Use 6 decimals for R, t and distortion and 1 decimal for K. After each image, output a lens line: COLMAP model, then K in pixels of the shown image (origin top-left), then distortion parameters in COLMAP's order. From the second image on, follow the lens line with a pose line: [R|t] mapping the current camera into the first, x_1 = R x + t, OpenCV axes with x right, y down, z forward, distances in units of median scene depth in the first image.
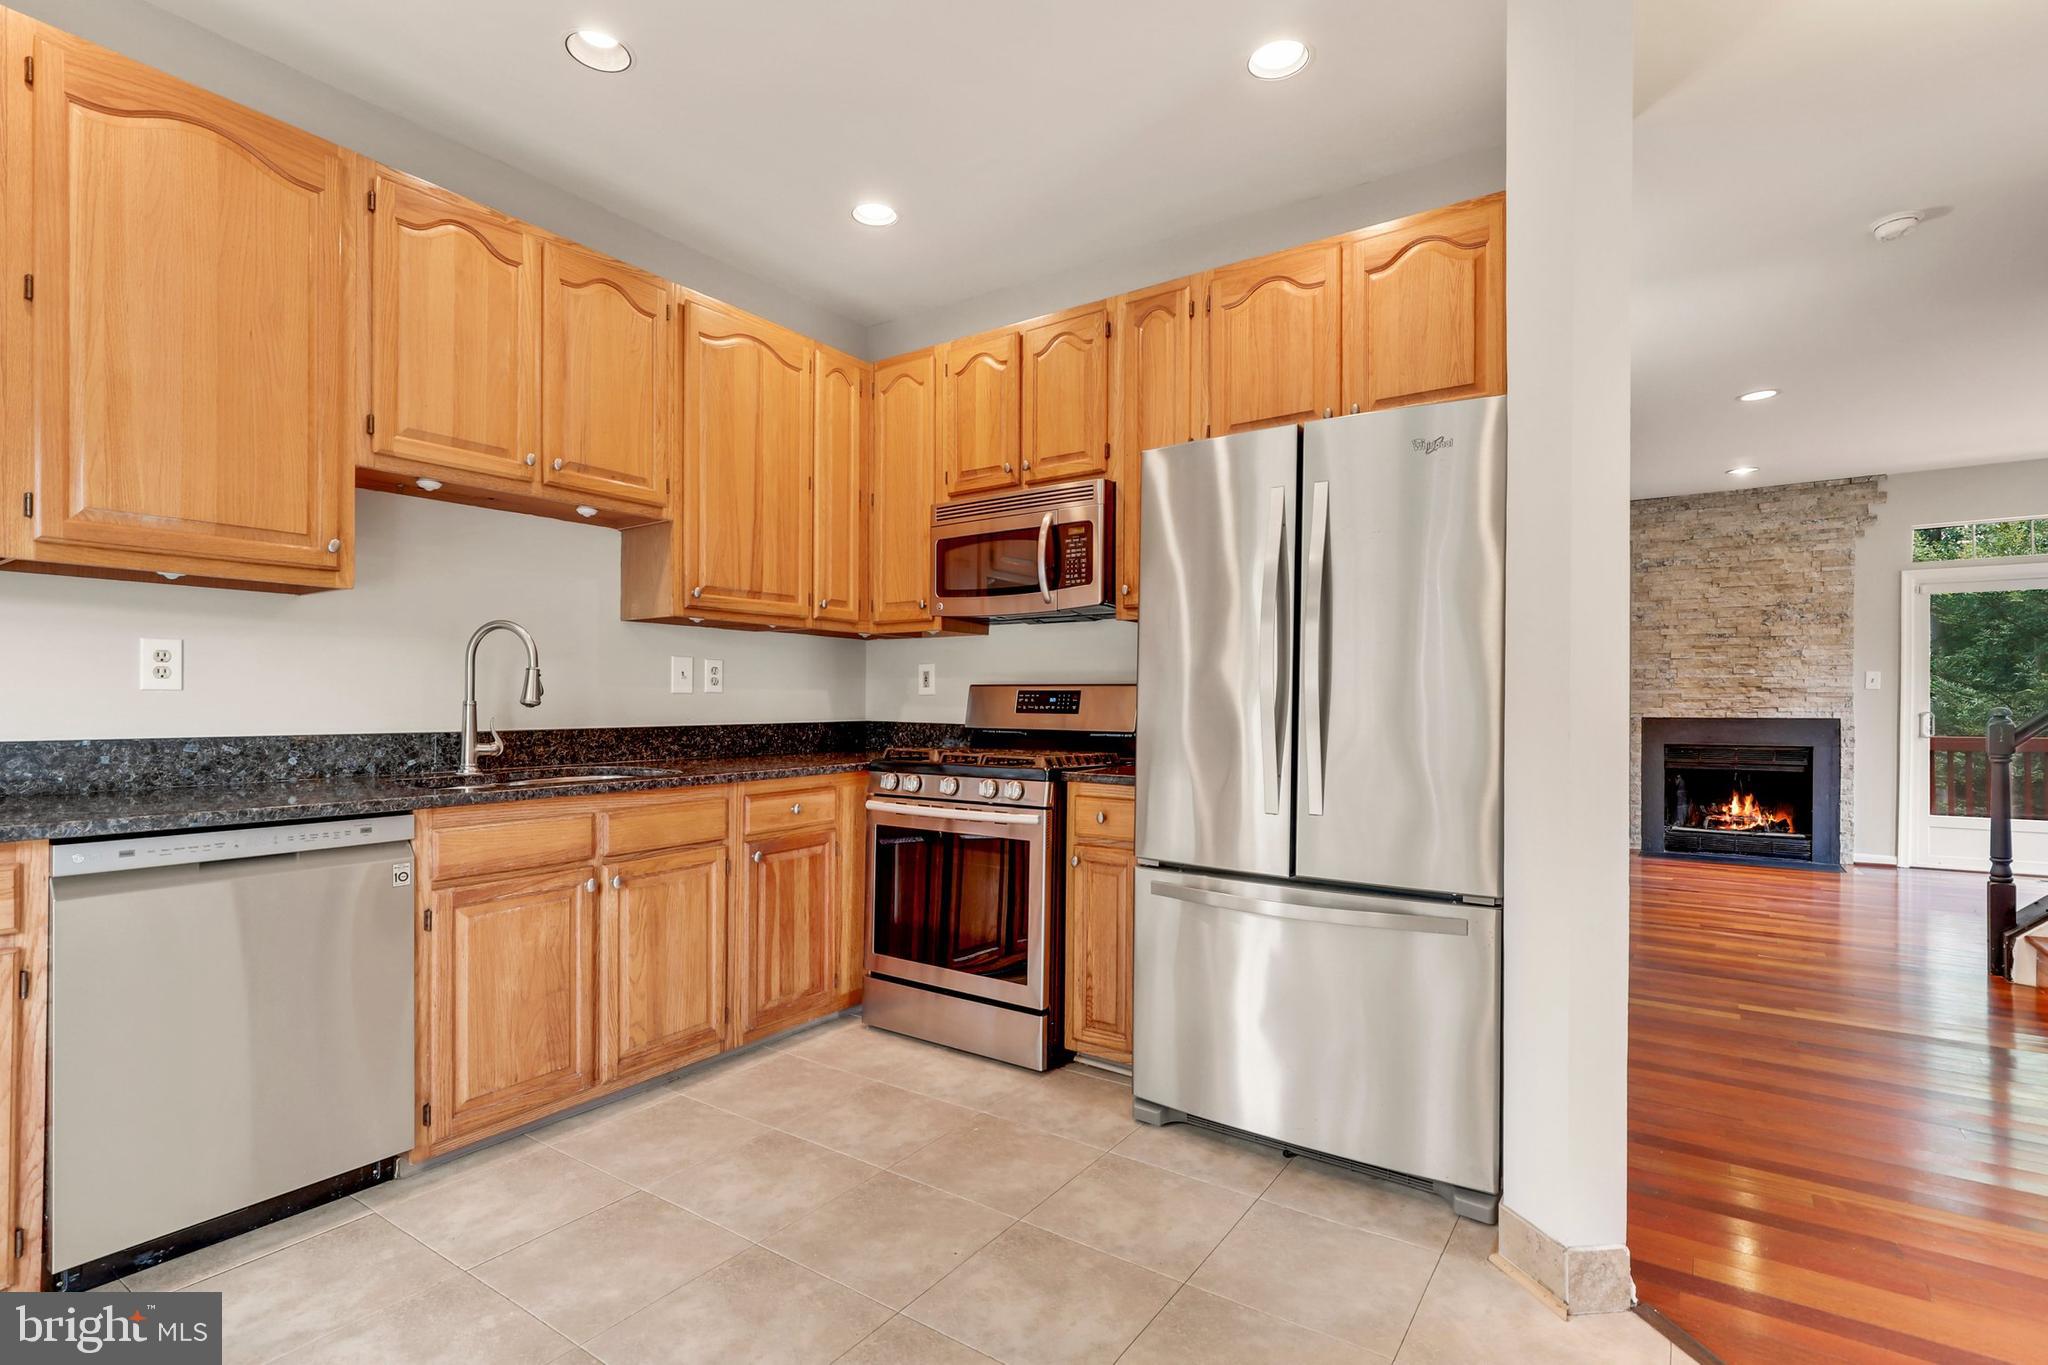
lens RADIAL K [[993.6, 0, 1024.4], [0, 993.6, 721.9], [0, 0, 1]] dist [0.001807, 0.000453]
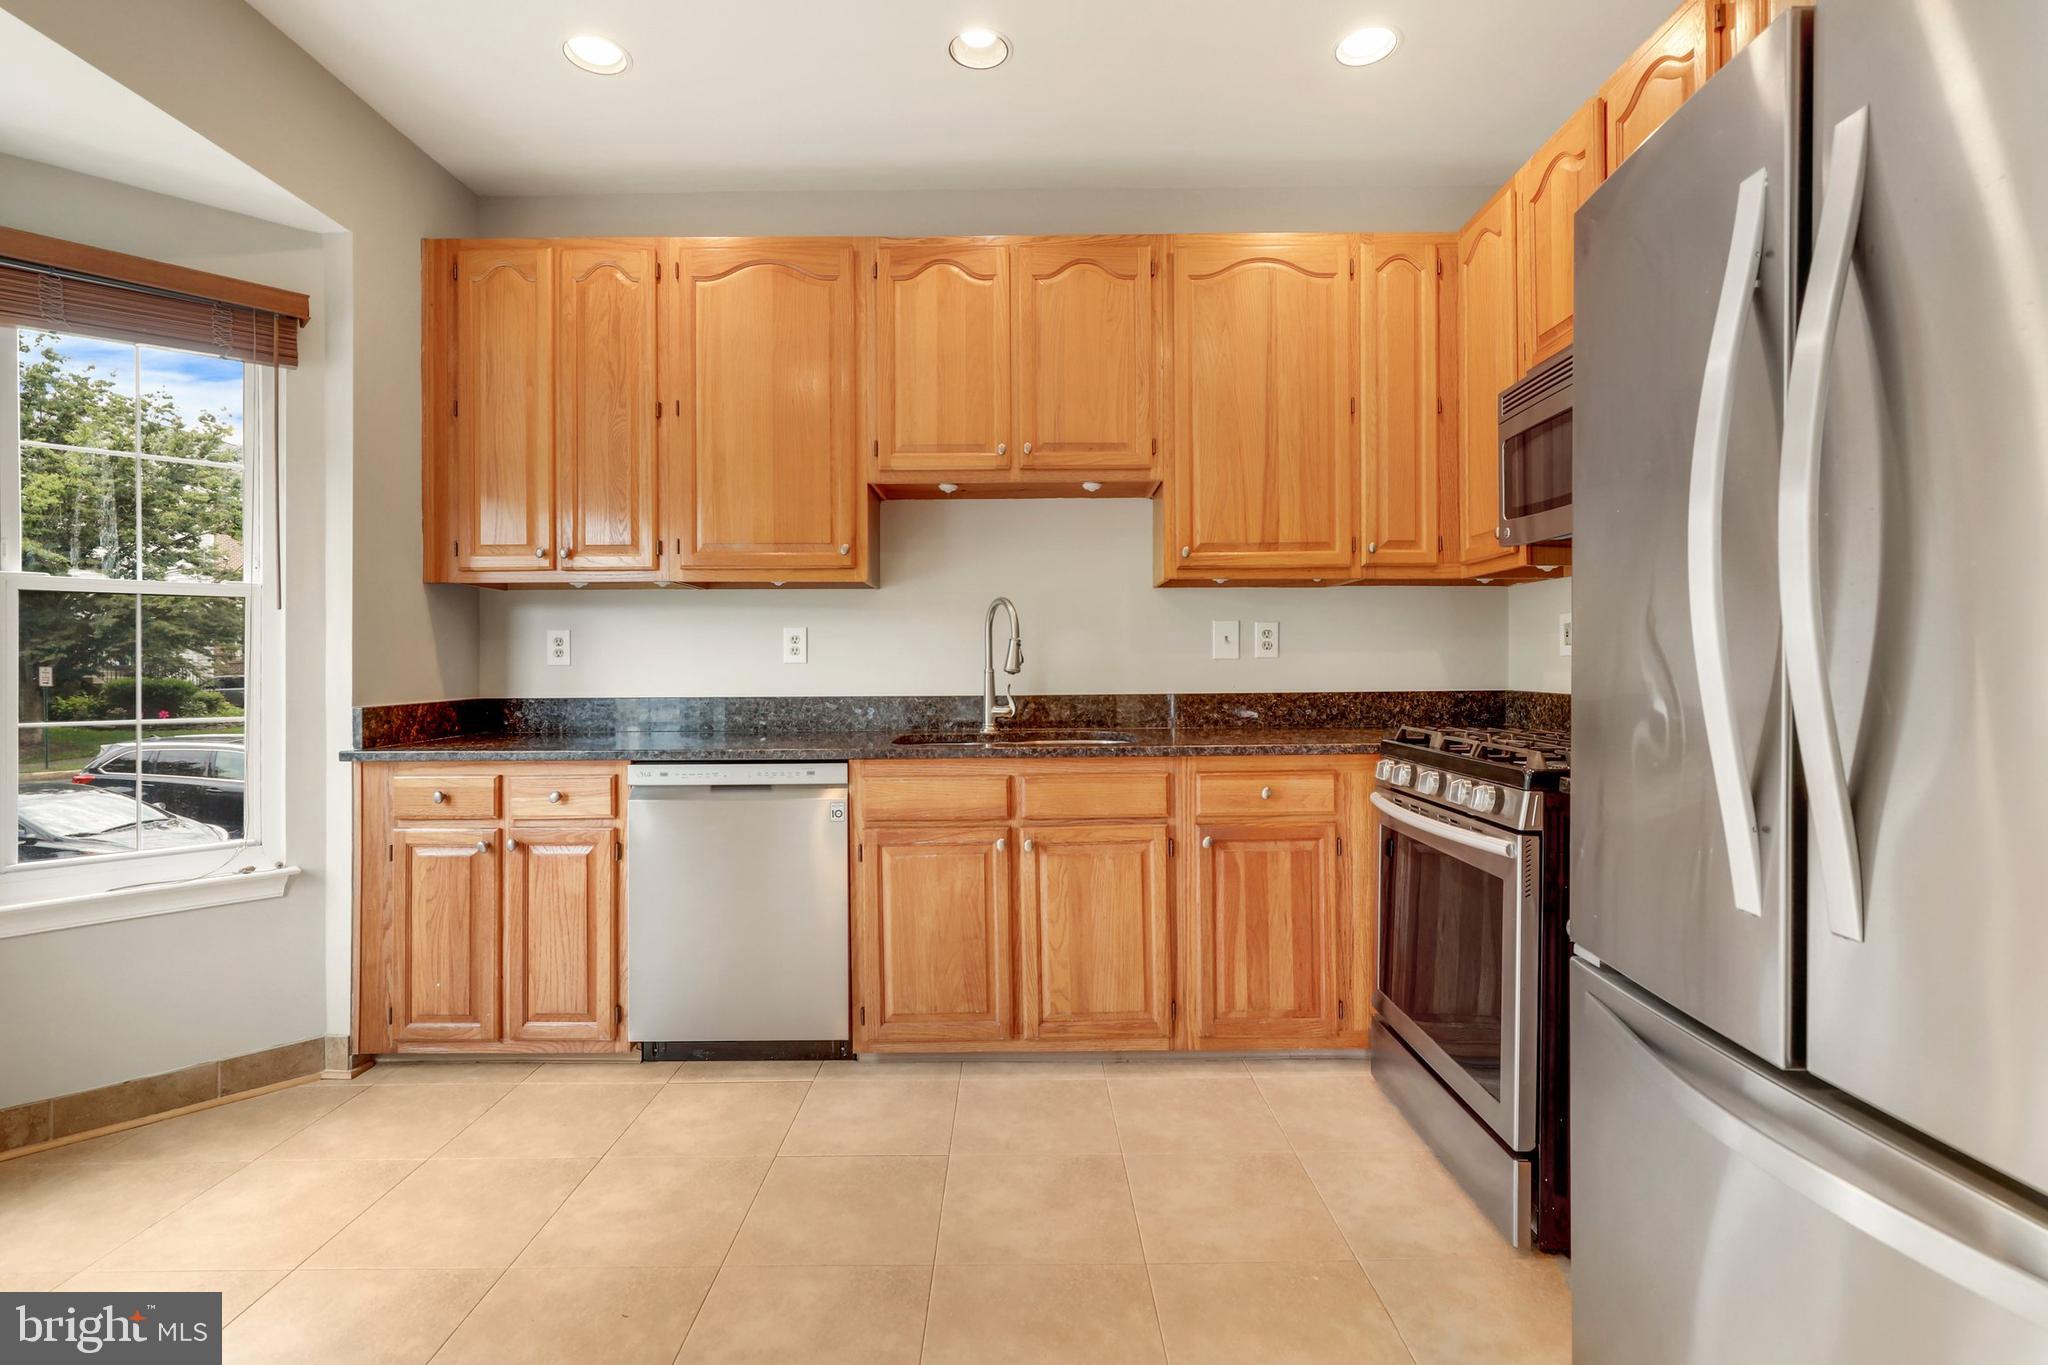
lens RADIAL K [[932.8, 0, 1020.2], [0, 932.8, 671.7], [0, 0, 1]] dist [0.000716, 0.000763]
pose [[0.561476, -0.003669, -0.827485, 0.352246], [-0.008679, 0.999909, -0.010323, -0.006992], [0.827448, 0.012978, 0.561393, 0.421964]]
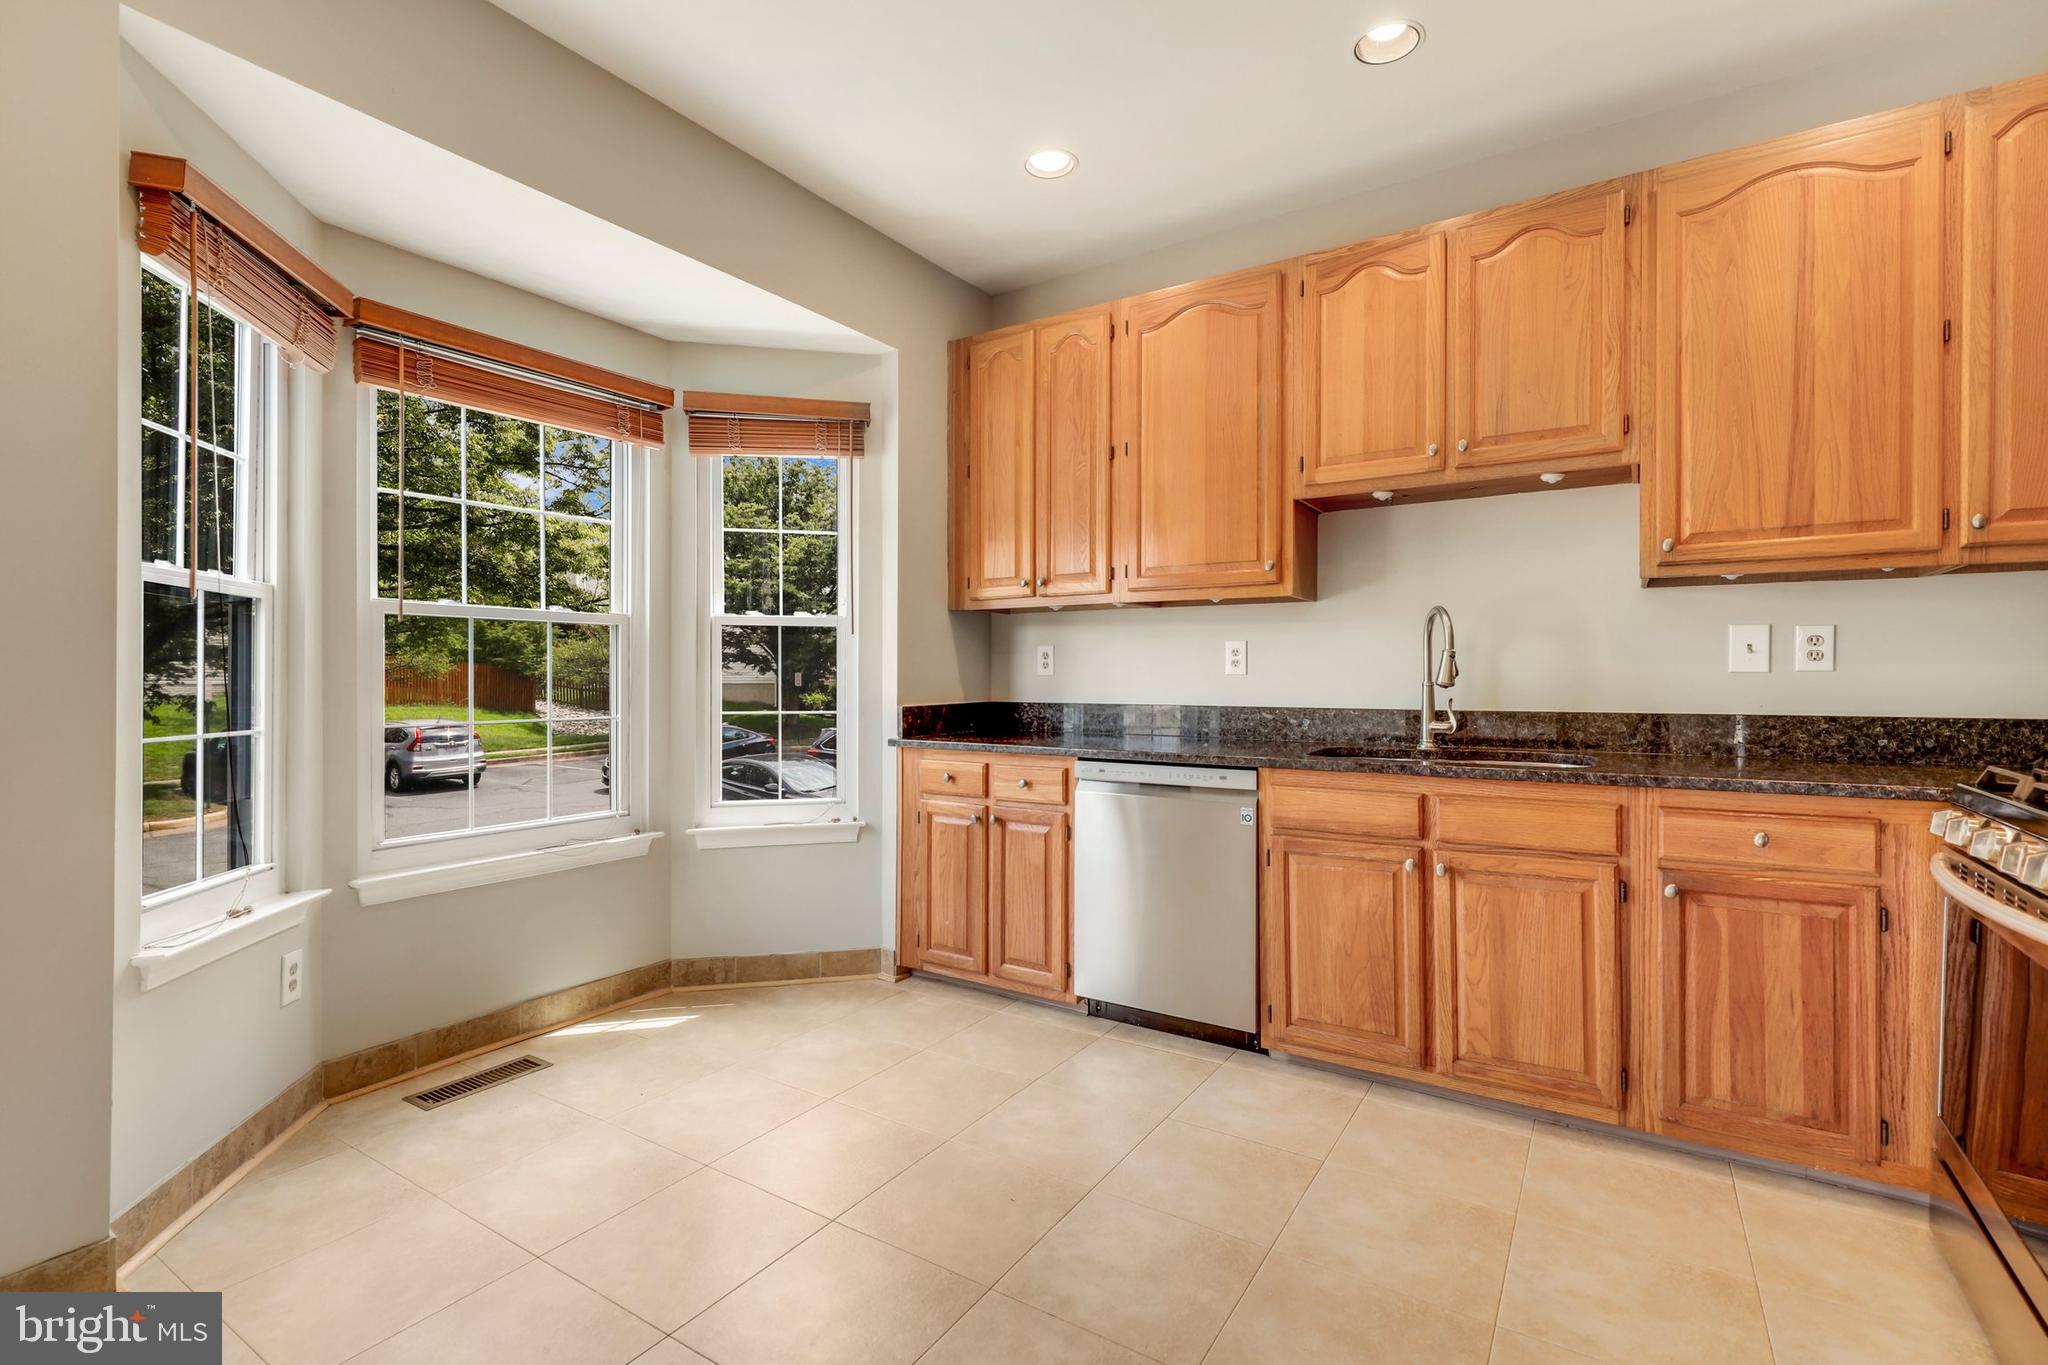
lens RADIAL K [[930.6, 0, 1031.0], [0, 930.6, 690.4], [0, 0, 1]] dist [0.001648, 0.000064]
pose [[0.026185, 0.010205, -0.999605, 0.448741], [-0.021765, 0.999717, 0.009636, -0.011935], [0.999420, 0.021504, 0.026399, 0.534968]]
